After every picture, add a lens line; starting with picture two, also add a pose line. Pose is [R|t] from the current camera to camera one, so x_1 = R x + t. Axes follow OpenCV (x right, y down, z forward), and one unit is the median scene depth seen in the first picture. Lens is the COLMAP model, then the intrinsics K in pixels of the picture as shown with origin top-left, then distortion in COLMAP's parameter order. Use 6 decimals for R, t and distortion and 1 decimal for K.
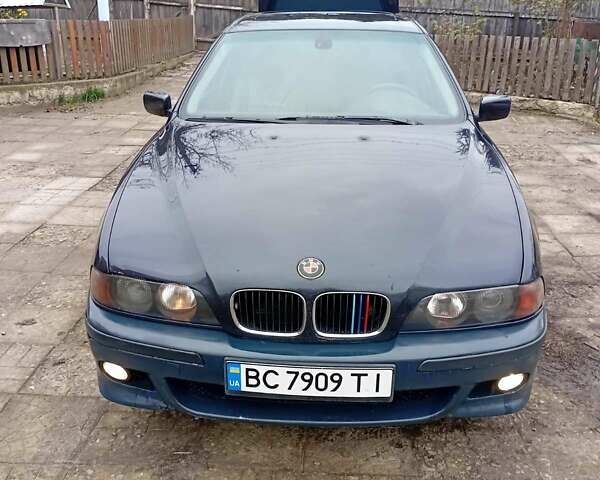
lens RADIAL K [[597.5, 0, 300.0], [0, 597.5, 240.0], [0, 0, 1]] dist [0.146706, -0.309074]
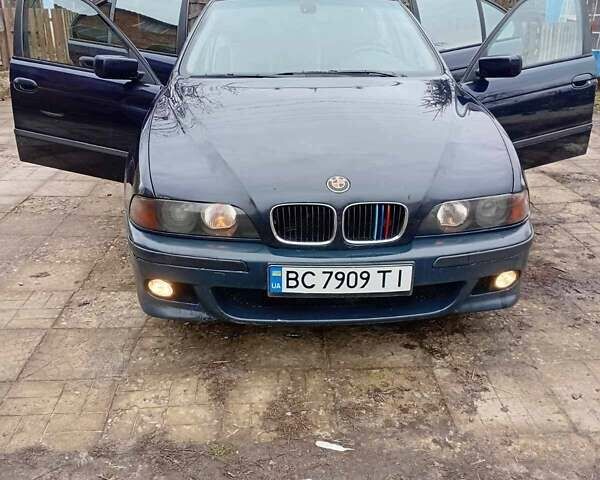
lens RADIAL K [[597.5, 0, 300.0], [0, 597.5, 240.0], [0, 0, 1]] dist [0.146706, -0.309074]
pose [[0.995119, -0.039136, 0.090586, -0.151477], [0.038805, 0.999232, 0.005406, 0.135437], [-0.090728, -0.001864, 0.995874, -0.128777]]
